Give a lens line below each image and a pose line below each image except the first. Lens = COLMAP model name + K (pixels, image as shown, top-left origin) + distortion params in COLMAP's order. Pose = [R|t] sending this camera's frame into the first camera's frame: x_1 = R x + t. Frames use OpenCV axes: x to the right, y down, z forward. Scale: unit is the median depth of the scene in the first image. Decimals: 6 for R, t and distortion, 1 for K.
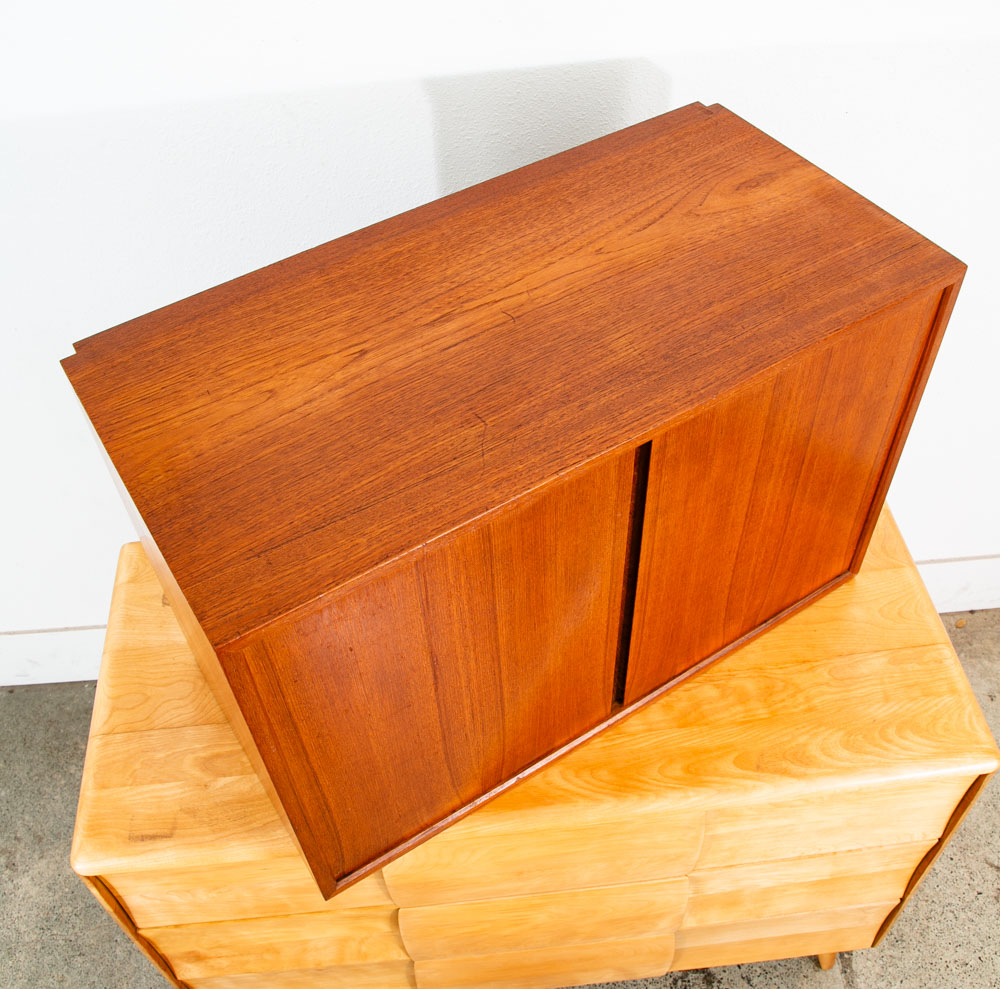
lens RADIAL K [[1100.3, 0, 500.0], [0, 1100.3, 494.5], [0, 0, 1]] dist [-0.080434, -0.008602]
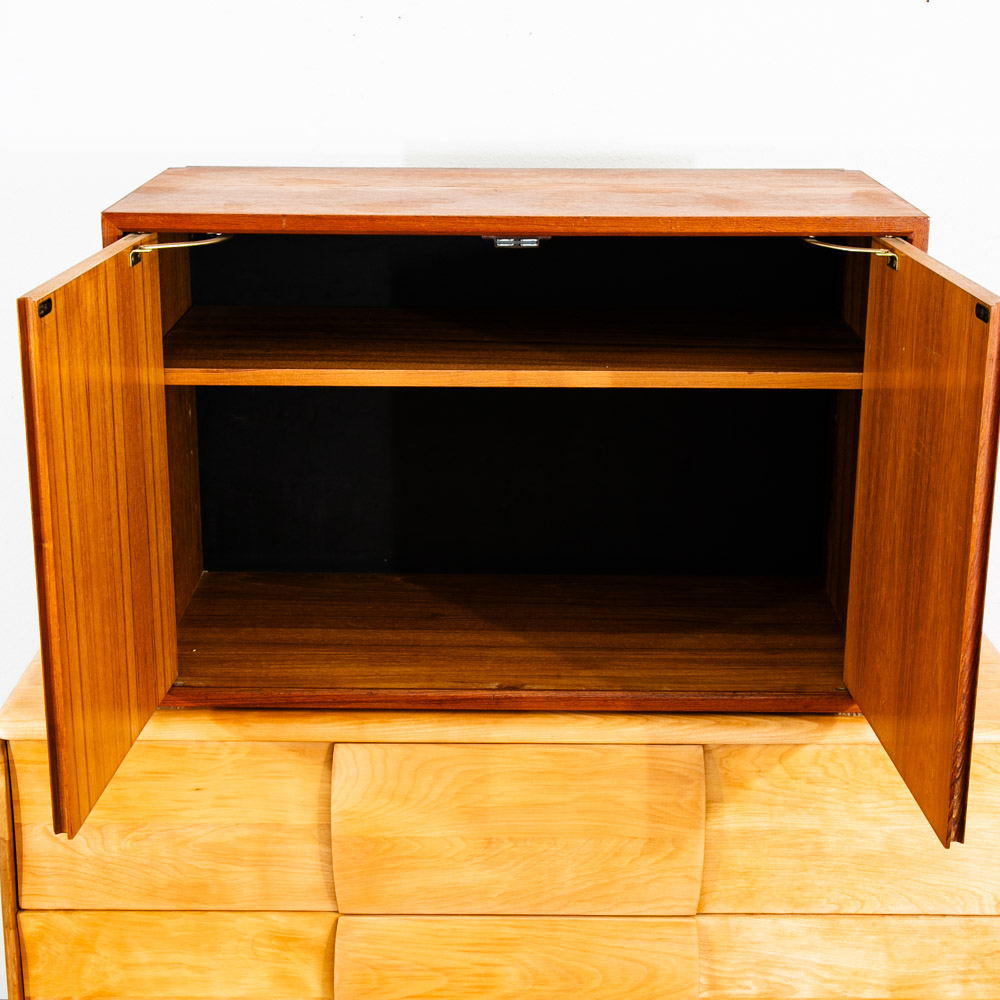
lens RADIAL K [[1719.2, 0, 500.0], [0, 1719.2, 500.0], [0, 0, 1]] dist [0.037056, 0.008440]
pose [[0.993955, 0.067783, -0.086360, 0.130601], [-0.103480, 0.841179, -0.530763, 0.871873], [0.036668, 0.536492, 0.843109, -0.287440]]
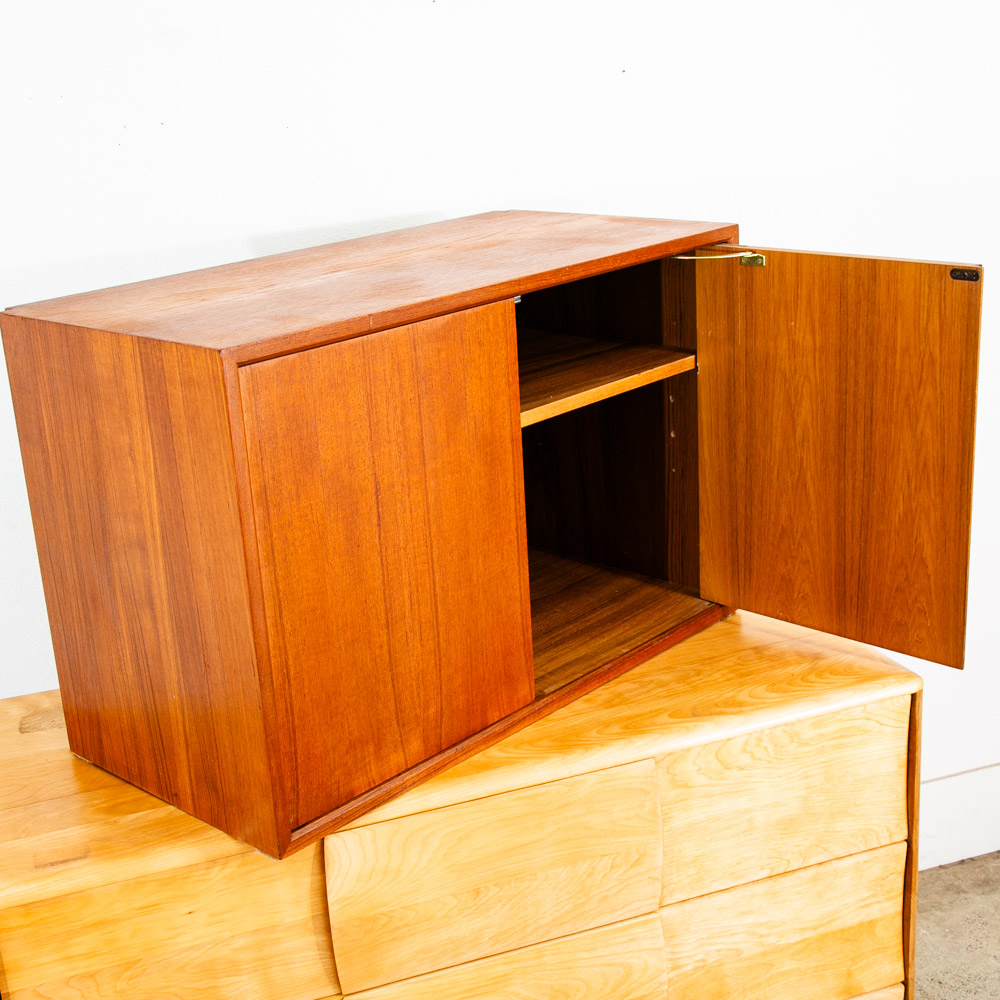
lens RADIAL K [[1547.9, 0, 500.6], [0, 1547.9, 514.0], [0, 0, 1]] dist [-0.014008, 0.064161]
pose [[0.967274, -0.102074, 0.232299, -0.234739], [0.207807, 0.844014, -0.494426, 0.746587], [-0.145595, 0.526519, 0.837604, -0.233037]]
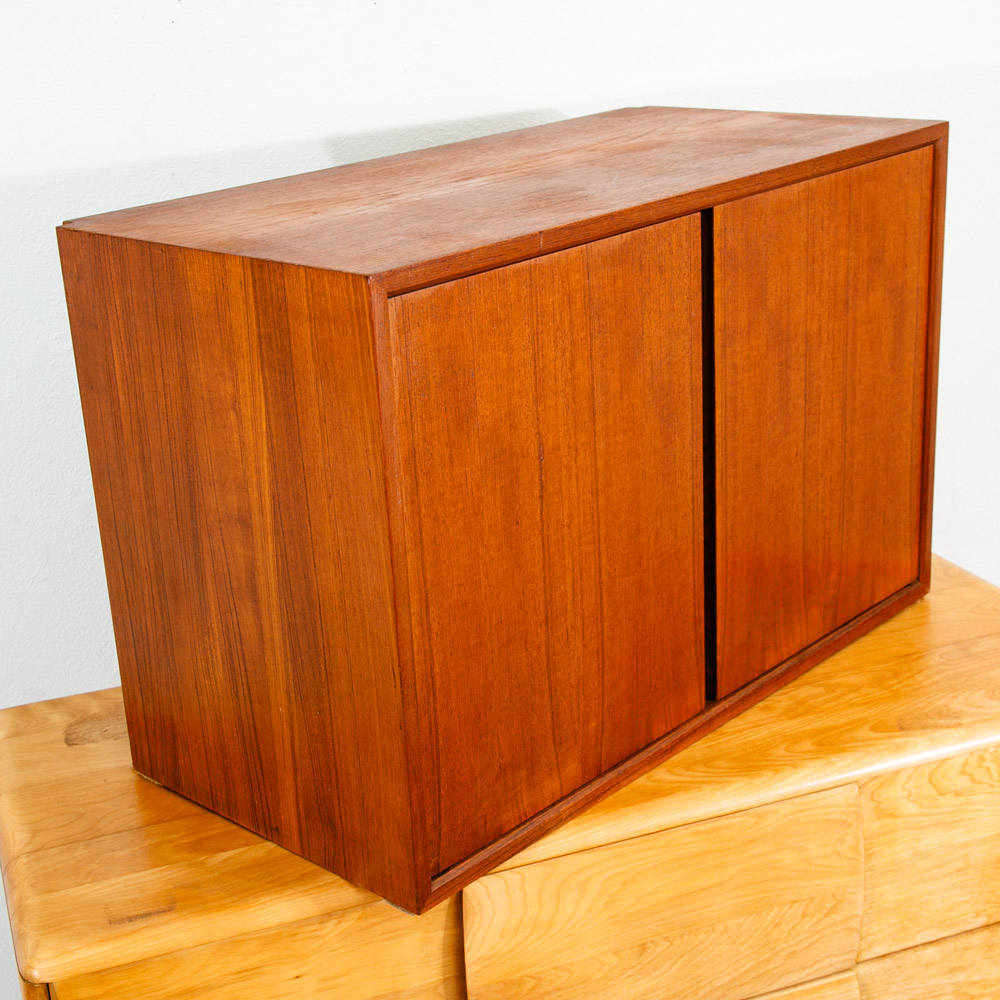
lens RADIAL K [[1719.2, 0, 500.0], [0, 1719.2, 500.0], [0, 0, 1]] dist [0.037056, 0.008440]
pose [[0.967303, -0.103448, 0.231568, -0.319766], [0.205126, 0.856066, -0.474420, 0.642185], [-0.149160, 0.506408, 0.849295, -0.108779]]
